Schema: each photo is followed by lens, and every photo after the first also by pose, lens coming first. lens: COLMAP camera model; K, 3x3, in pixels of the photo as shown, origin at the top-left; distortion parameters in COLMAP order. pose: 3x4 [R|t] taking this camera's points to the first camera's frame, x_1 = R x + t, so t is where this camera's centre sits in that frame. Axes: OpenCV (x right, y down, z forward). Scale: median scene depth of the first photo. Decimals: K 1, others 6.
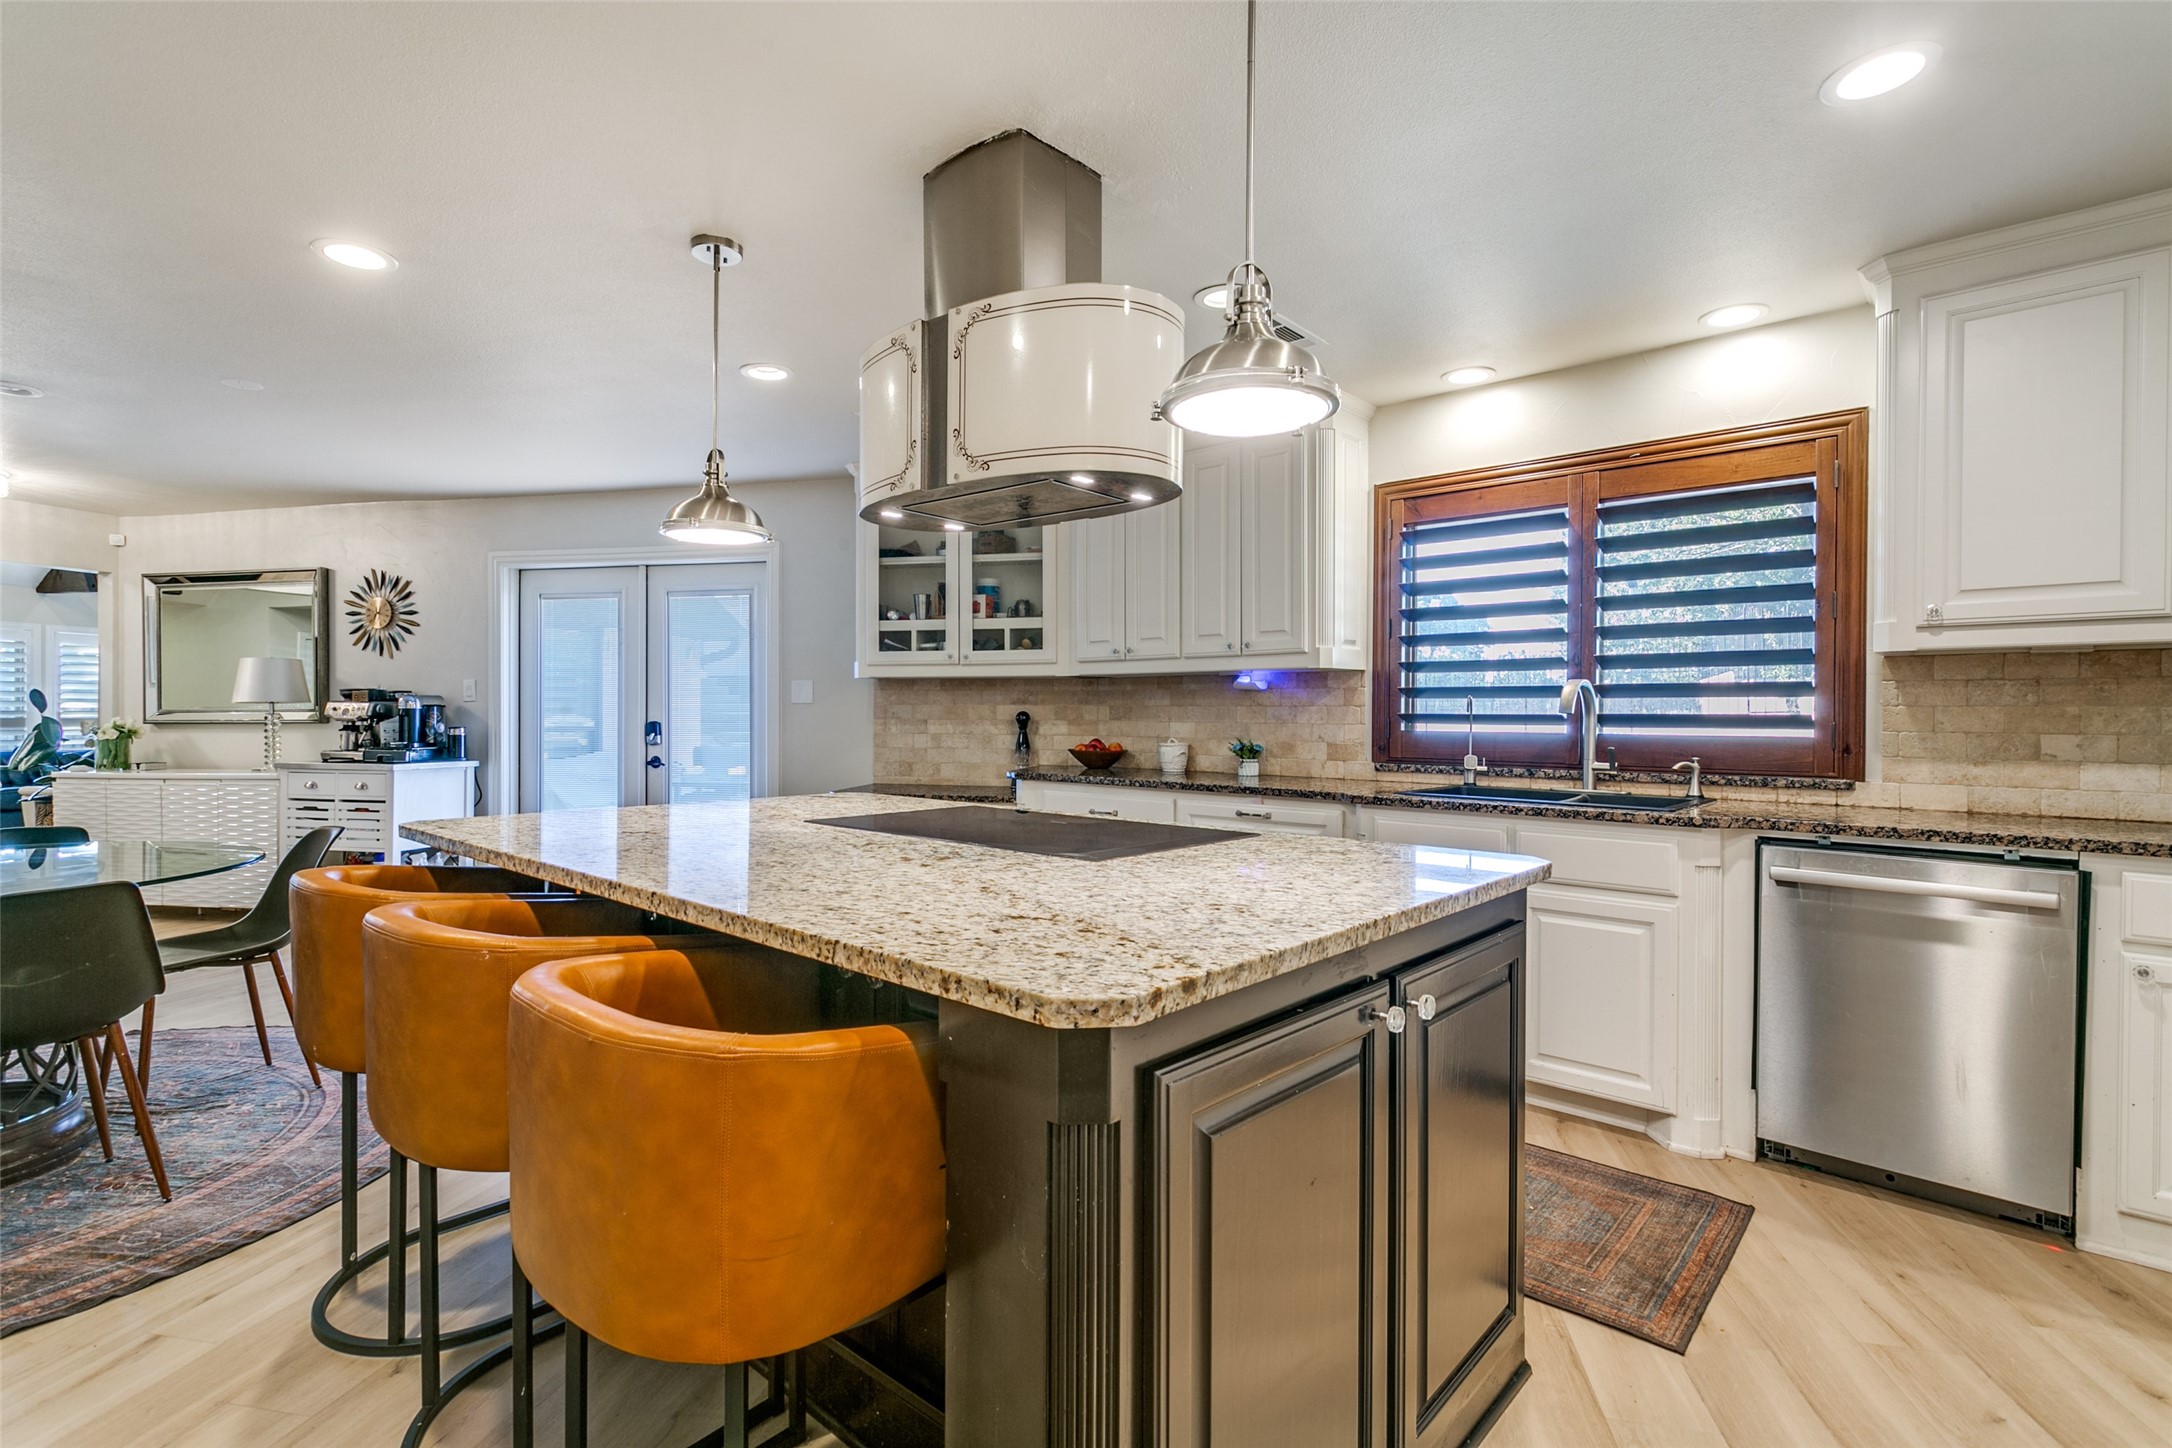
lens RADIAL K [[1003.5, 0, 1086.0], [0, 1003.5, 724.0], [0, 0, 1]] dist [-0.000667, 0.000242]
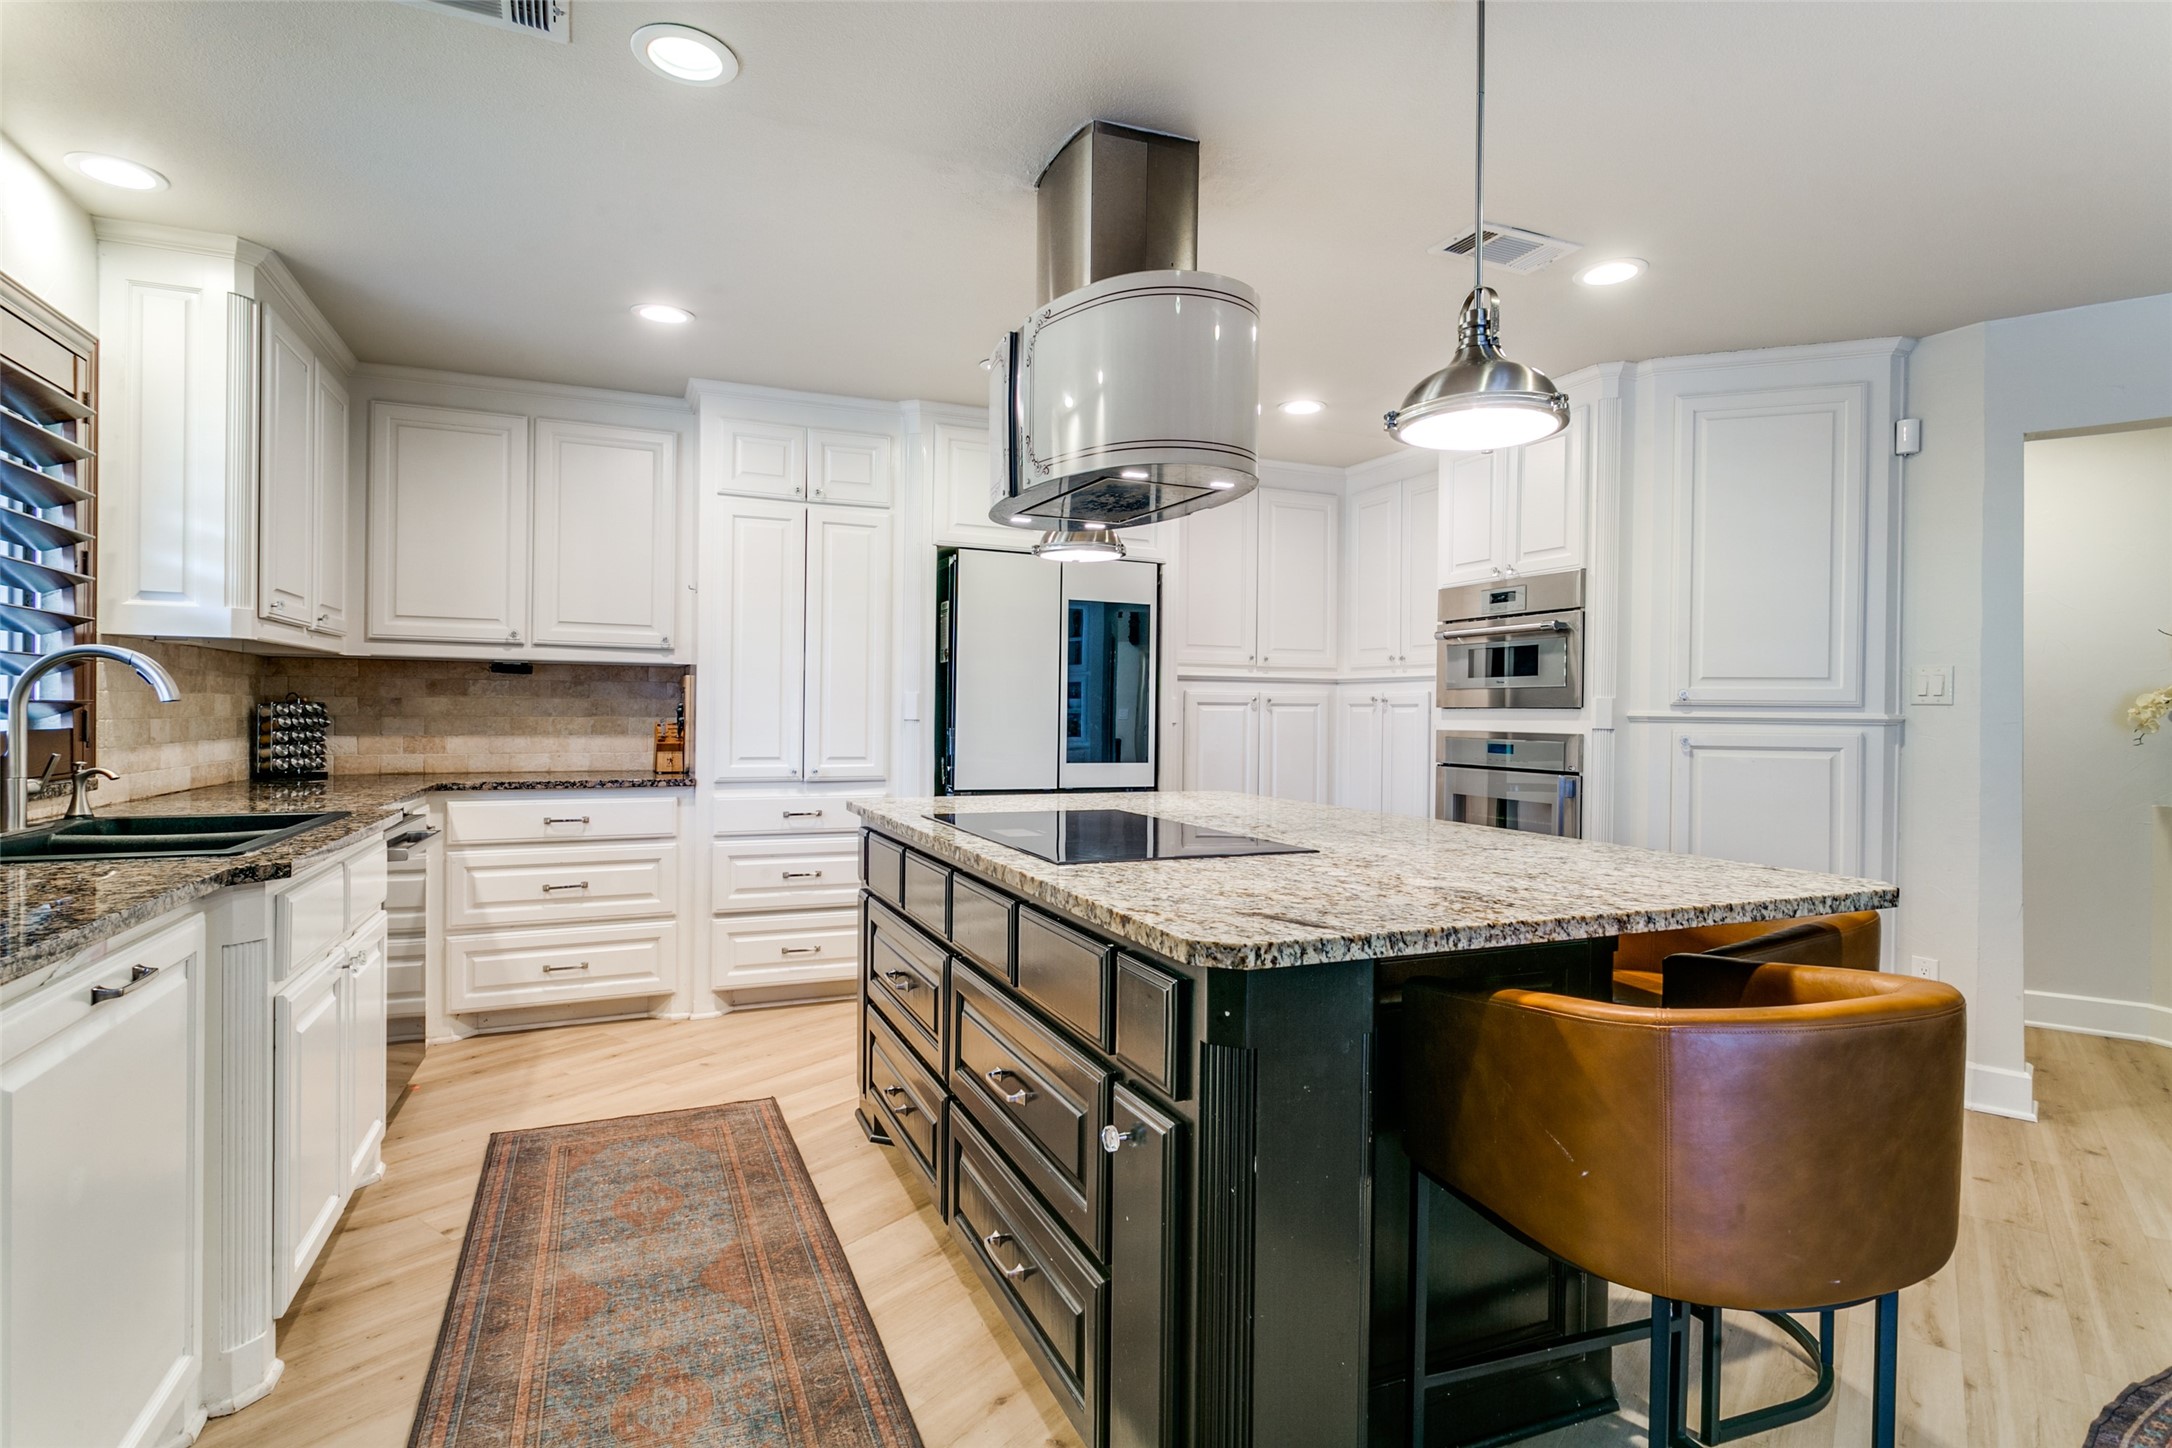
lens RADIAL K [[1118.7, 0, 1078.0], [0, 1118.7, 714.0], [0, 0, 1]] dist [-0.003389, 0.001600]
pose [[-0.906180, -0.015860, 0.422596, -0.253118], [-0.010885, 0.999840, 0.014183, -0.013348], [-0.422753, 0.008252, -0.906207, 0.996651]]
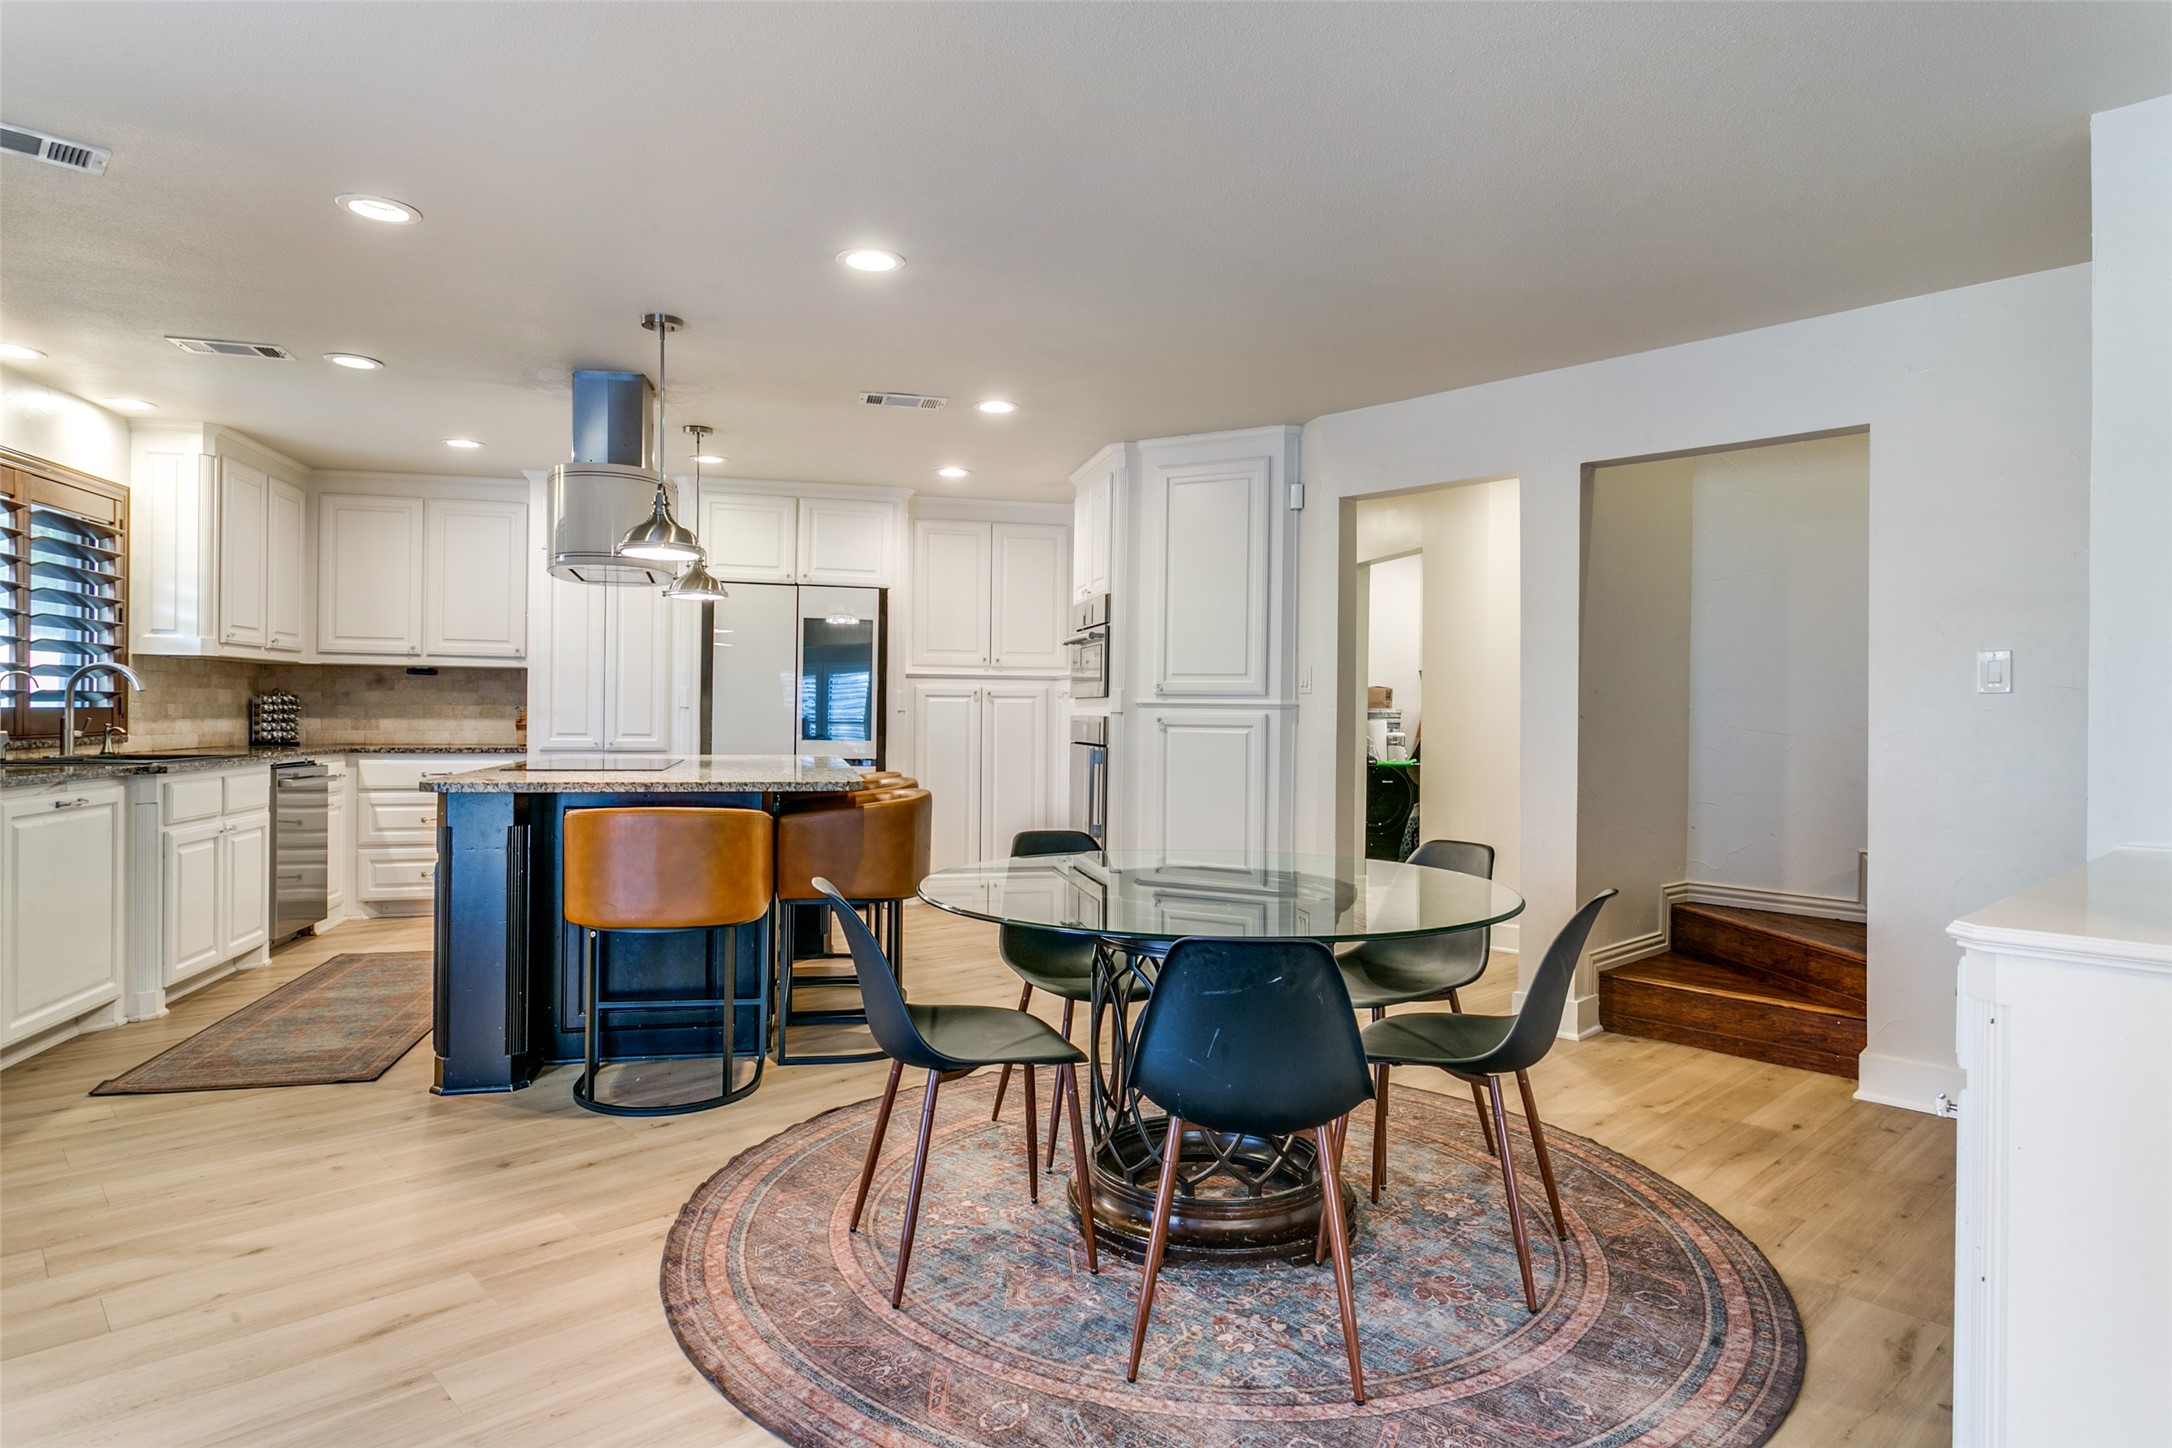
lens RADIAL K [[1265.7, 0, 1078.3], [0, 1265.7, 713.5], [0, 0, 1]] dist [-0.001922, 0.000200]
pose [[-0.820731, -0.015458, 0.571105, -0.980198], [-0.009140, 0.999861, 0.013929, -0.010732], [-0.571241, 0.006212, -0.820759, 1.153147]]
